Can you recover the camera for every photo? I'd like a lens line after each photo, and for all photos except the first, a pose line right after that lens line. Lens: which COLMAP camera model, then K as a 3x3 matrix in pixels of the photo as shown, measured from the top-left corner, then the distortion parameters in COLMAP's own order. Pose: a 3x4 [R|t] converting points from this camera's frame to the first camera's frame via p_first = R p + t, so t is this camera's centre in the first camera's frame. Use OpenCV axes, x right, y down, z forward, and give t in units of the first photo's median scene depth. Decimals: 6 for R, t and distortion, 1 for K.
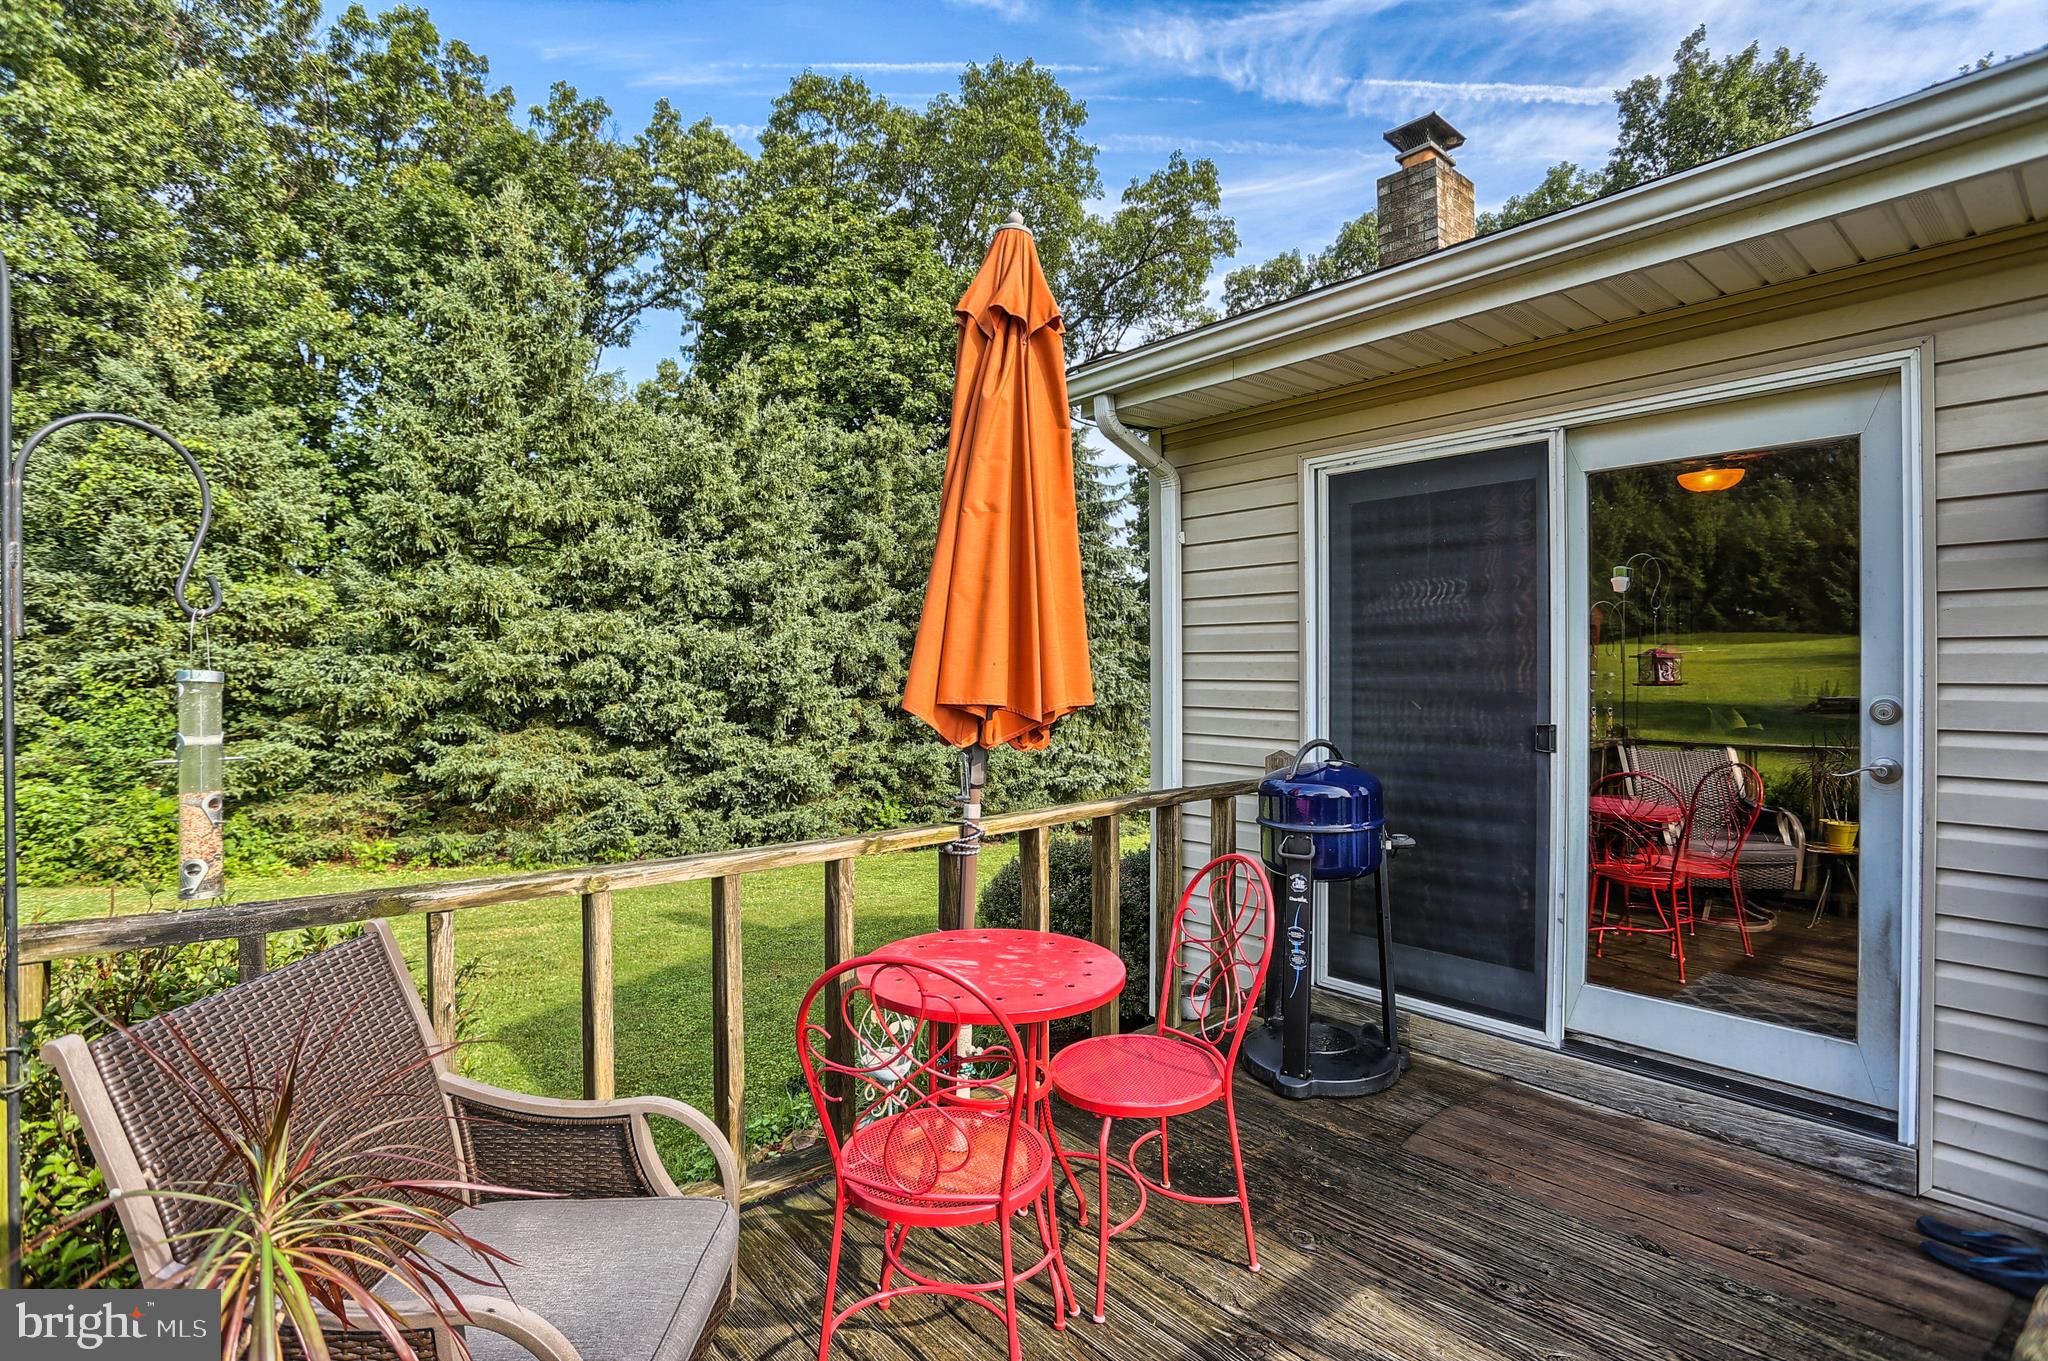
lens RADIAL K [[978.5, 0, 1026.5], [0, 978.5, 678.8], [0, 0, 1]] dist [-0.066253, 0.019391]
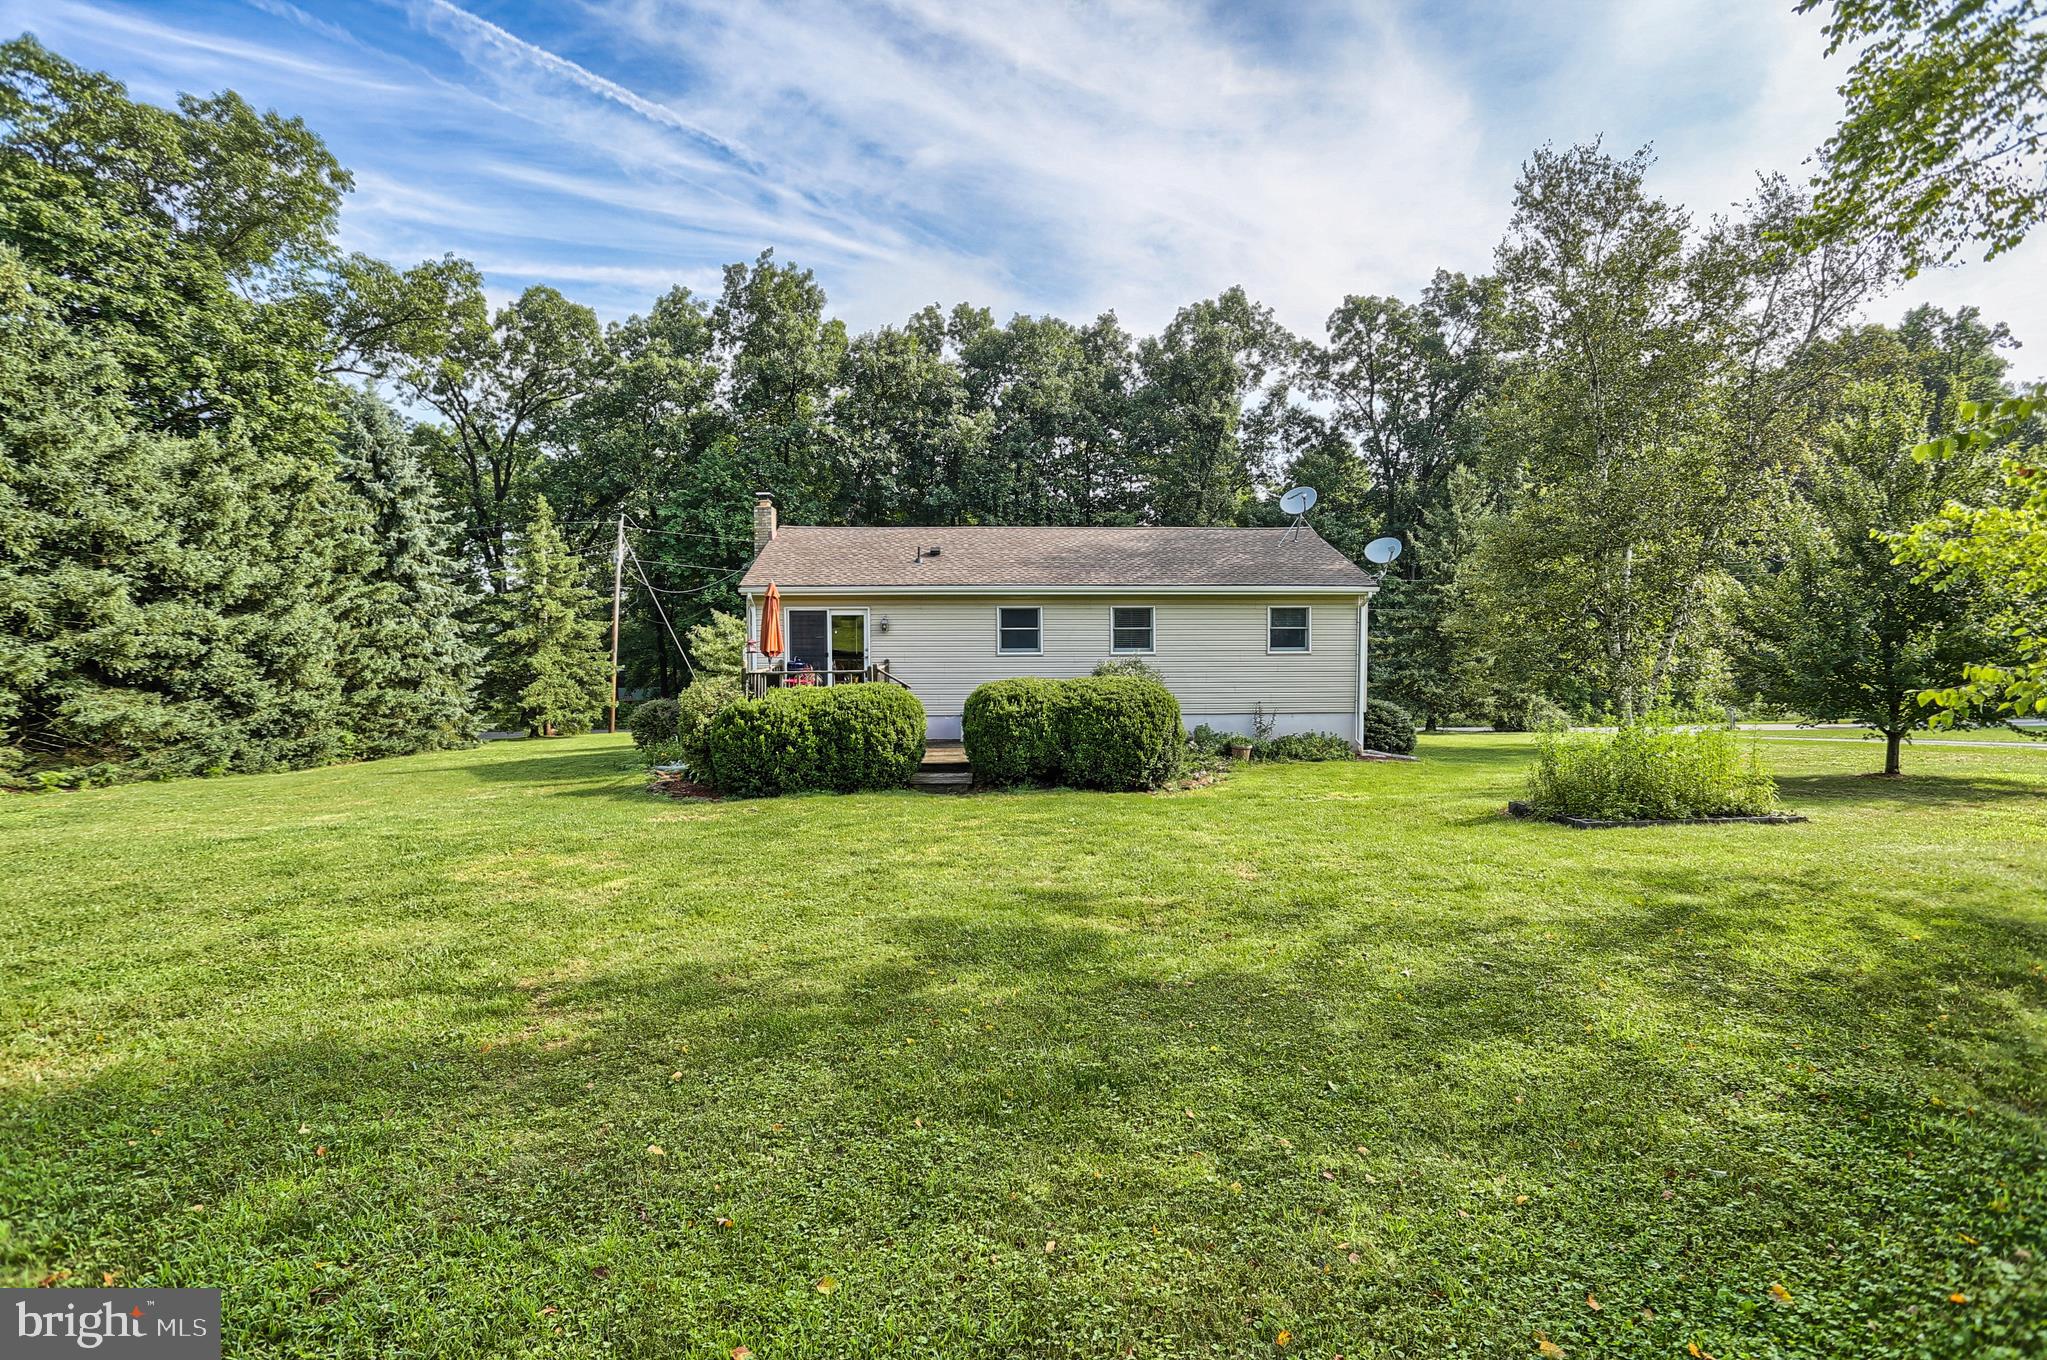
lens RADIAL K [[995.8, 0, 1027.3], [0, 995.8, 661.1], [0, 0, 1]] dist [-0.059690, 0.028906]
pose [[0.607968, -0.024484, 0.793584, -0.726092], [0.007547, 0.999657, 0.025060, -0.010660], [-0.793926, -0.009247, 0.607944, -0.767966]]
